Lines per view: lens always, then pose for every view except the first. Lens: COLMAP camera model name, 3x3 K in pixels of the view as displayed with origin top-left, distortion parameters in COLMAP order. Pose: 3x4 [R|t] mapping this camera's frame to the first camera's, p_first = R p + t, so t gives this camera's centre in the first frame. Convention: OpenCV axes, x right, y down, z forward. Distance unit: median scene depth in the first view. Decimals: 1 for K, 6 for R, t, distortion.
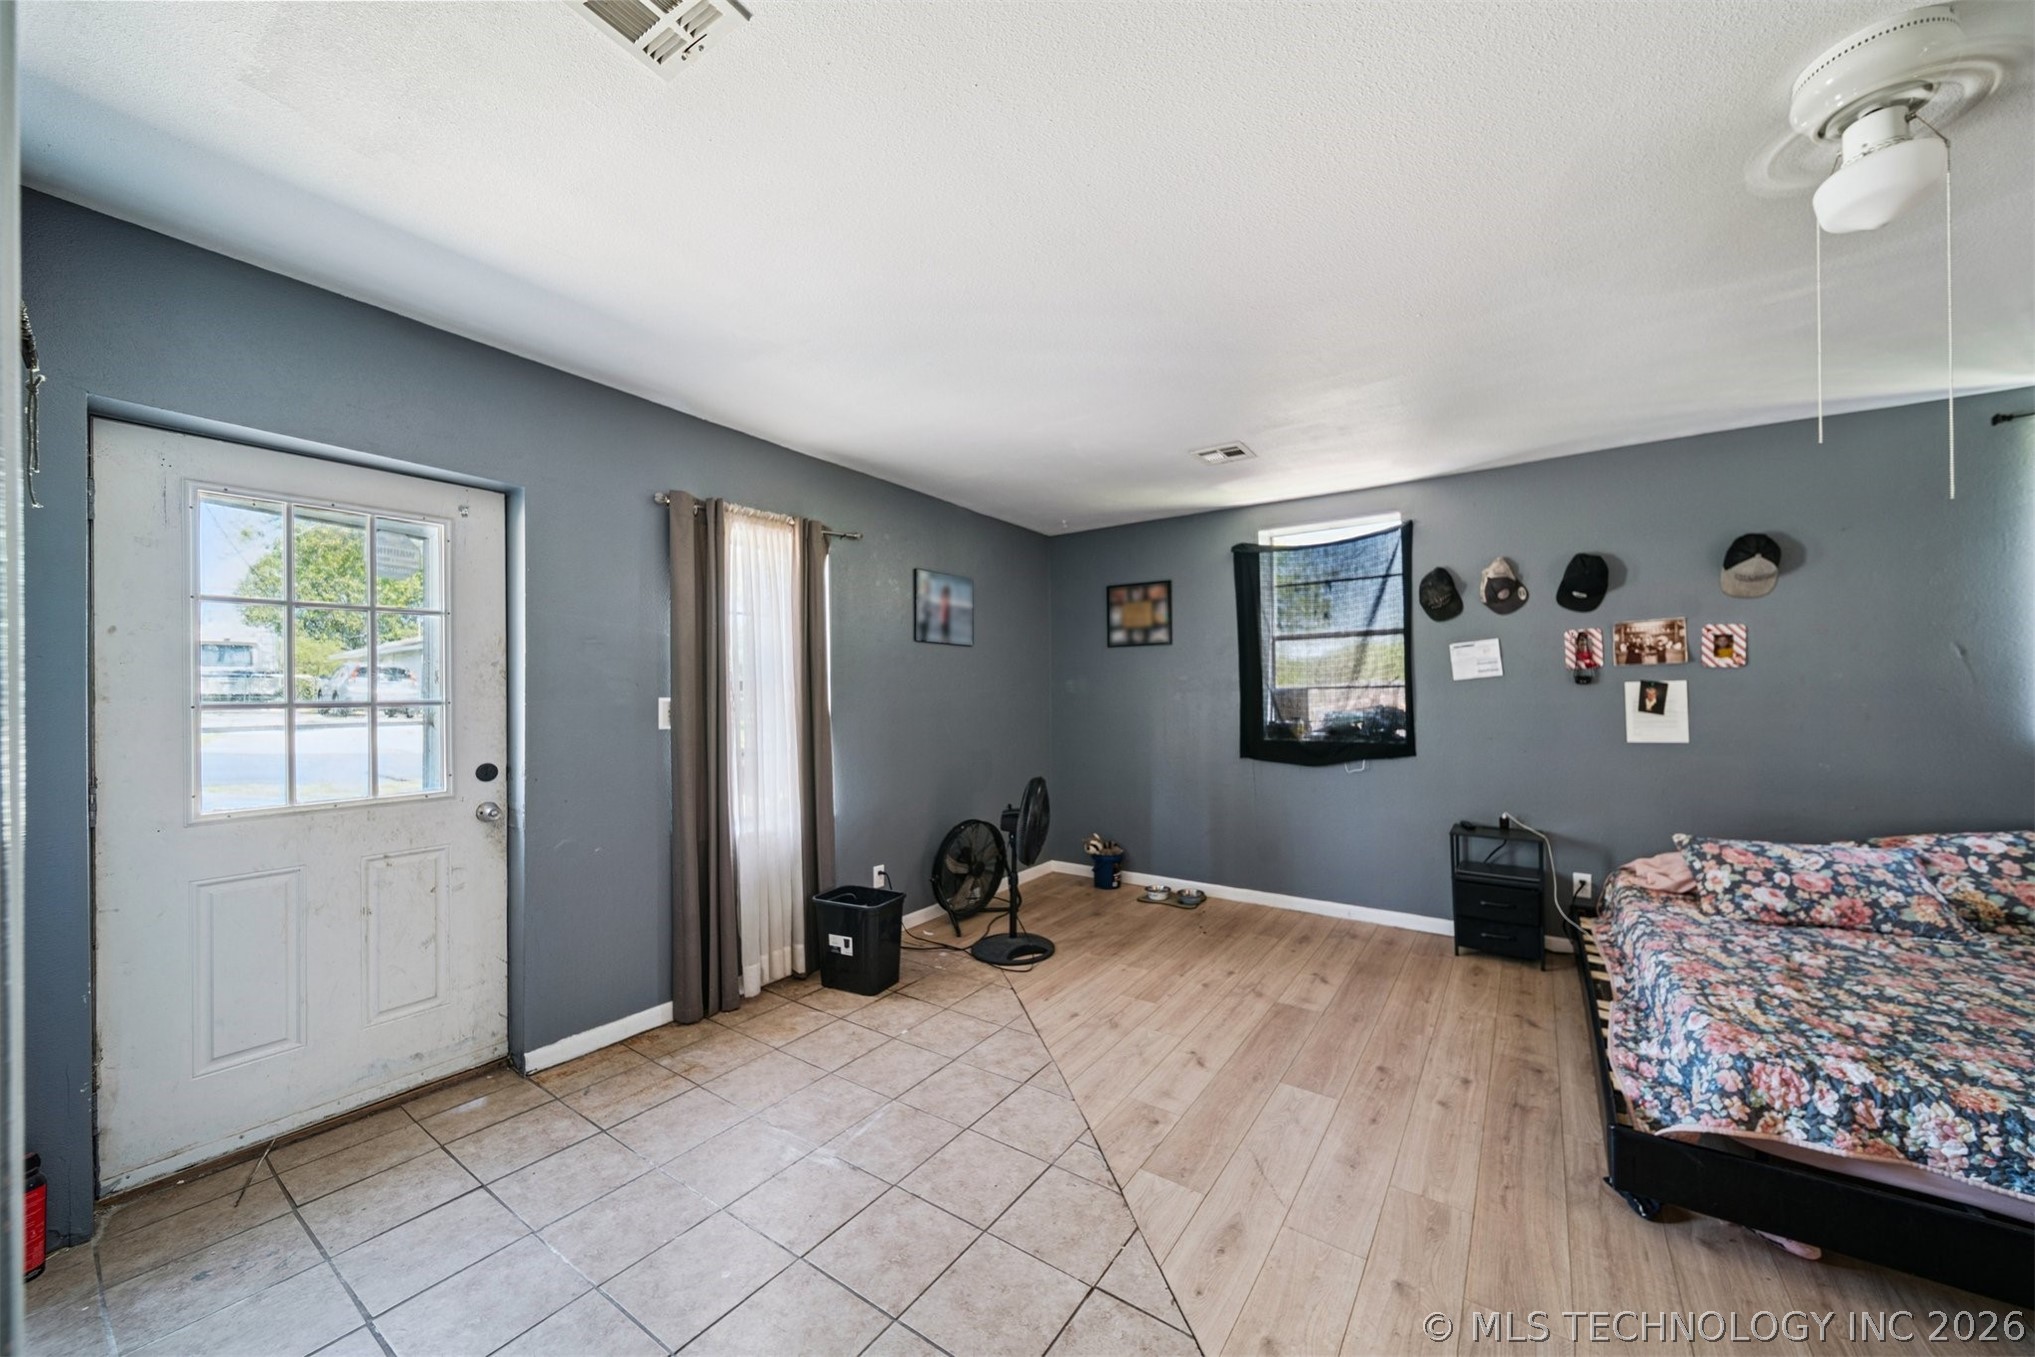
lens RADIAL K [[722.7, 0, 1022.5], [0, 722.7, 682.6], [0, 0, 1]] dist [-0.001106, -0.000144]
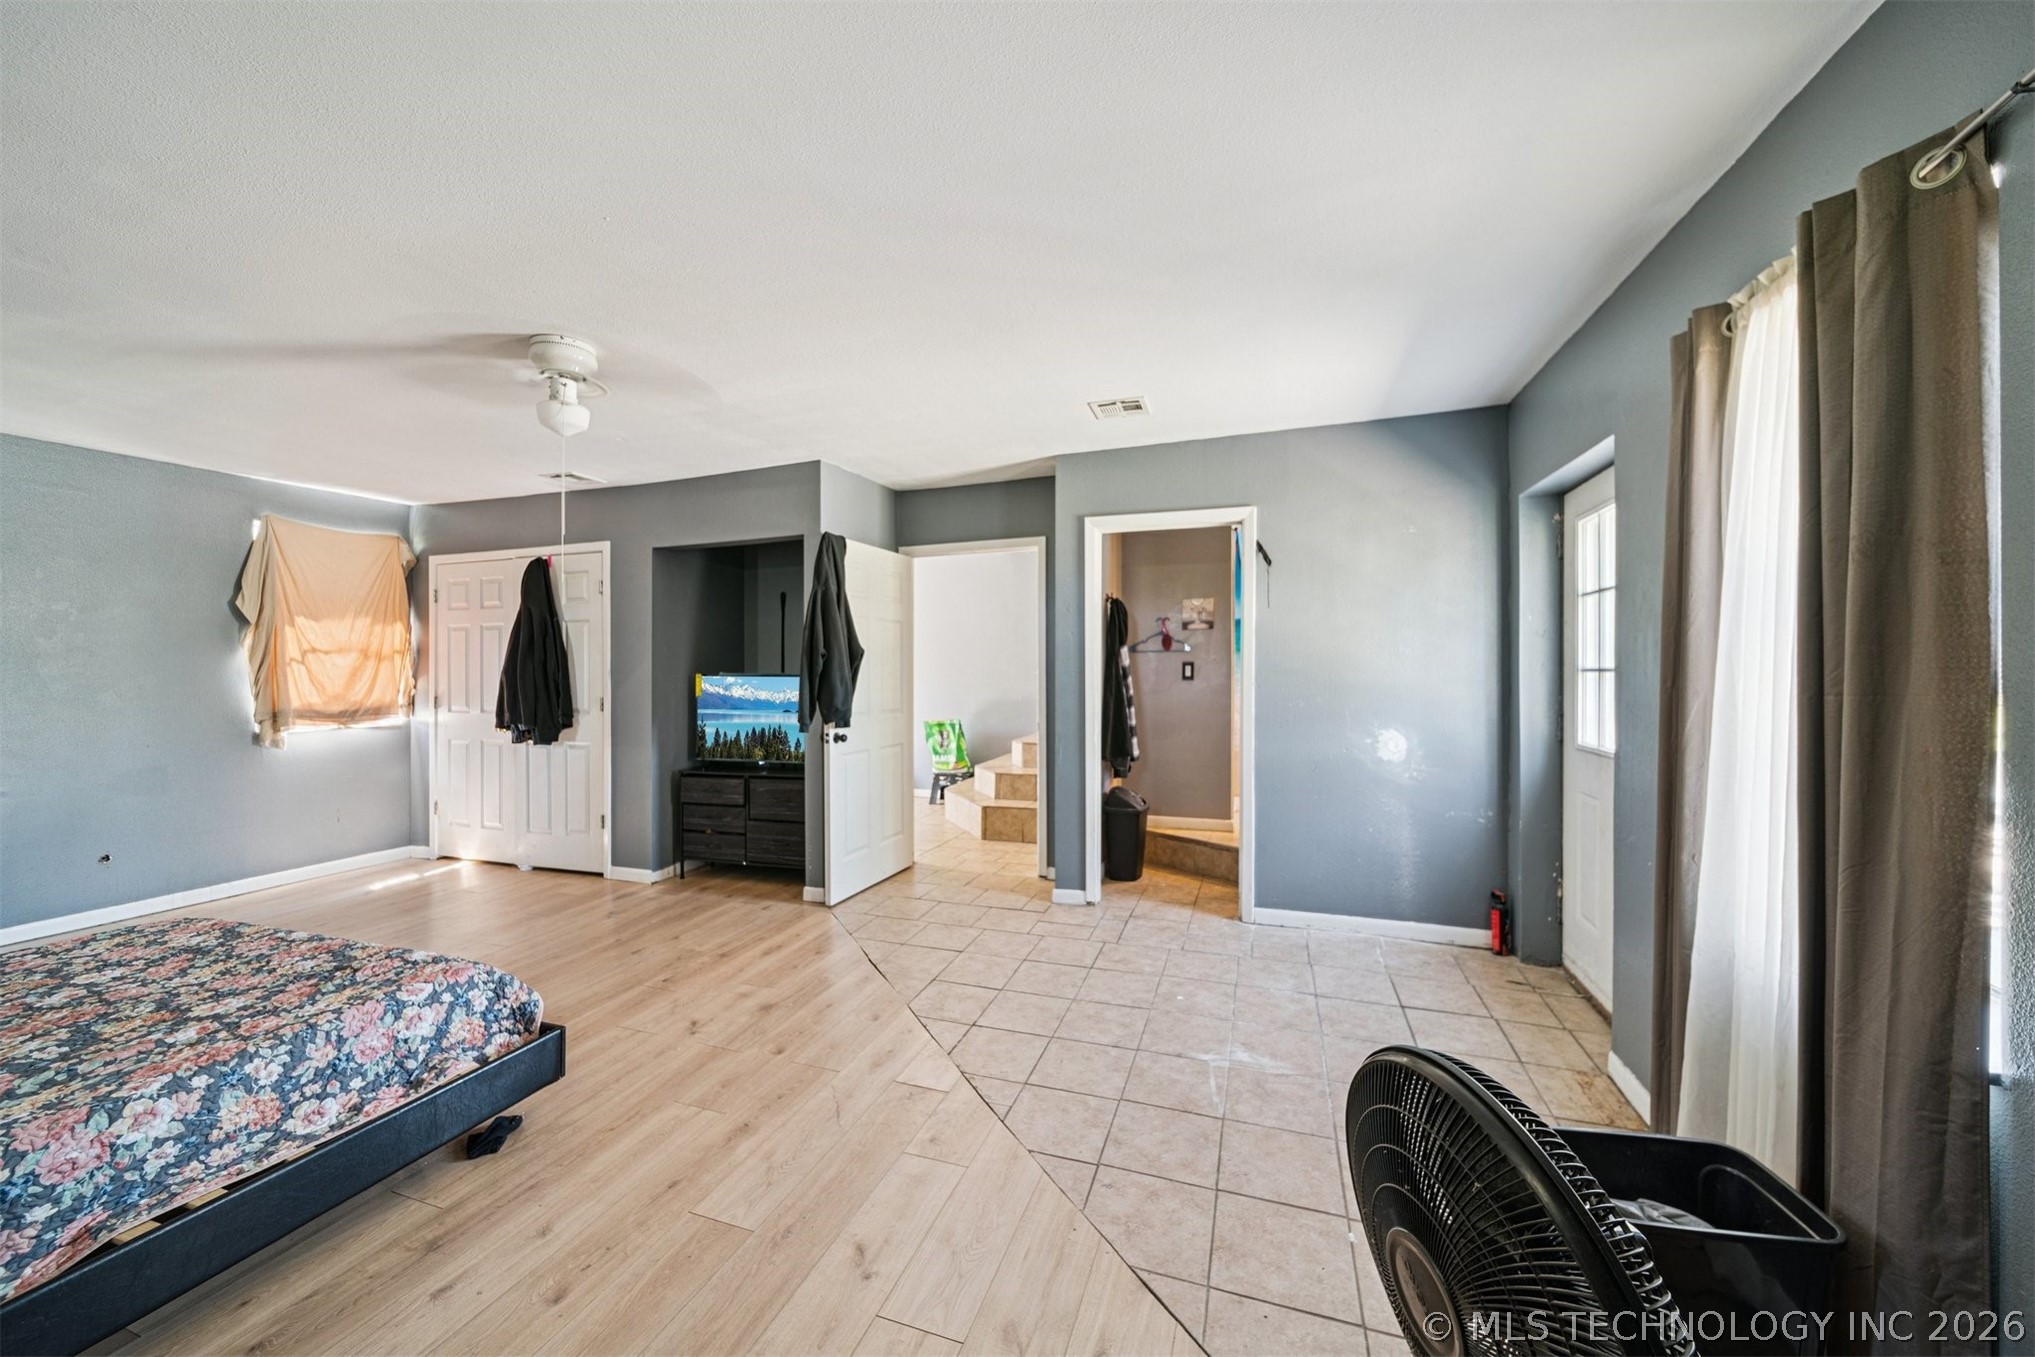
lens RADIAL K [[722.7, 0, 1022.5], [0, 722.7, 682.6], [0, 0, 1]] dist [-0.001106, -0.000144]
pose [[-0.958649, 0.020647, -0.283842, 0.345973], [0.018323, 0.999773, 0.010842, 0.026636], [0.284002, 0.005193, -0.958810, 2.038825]]
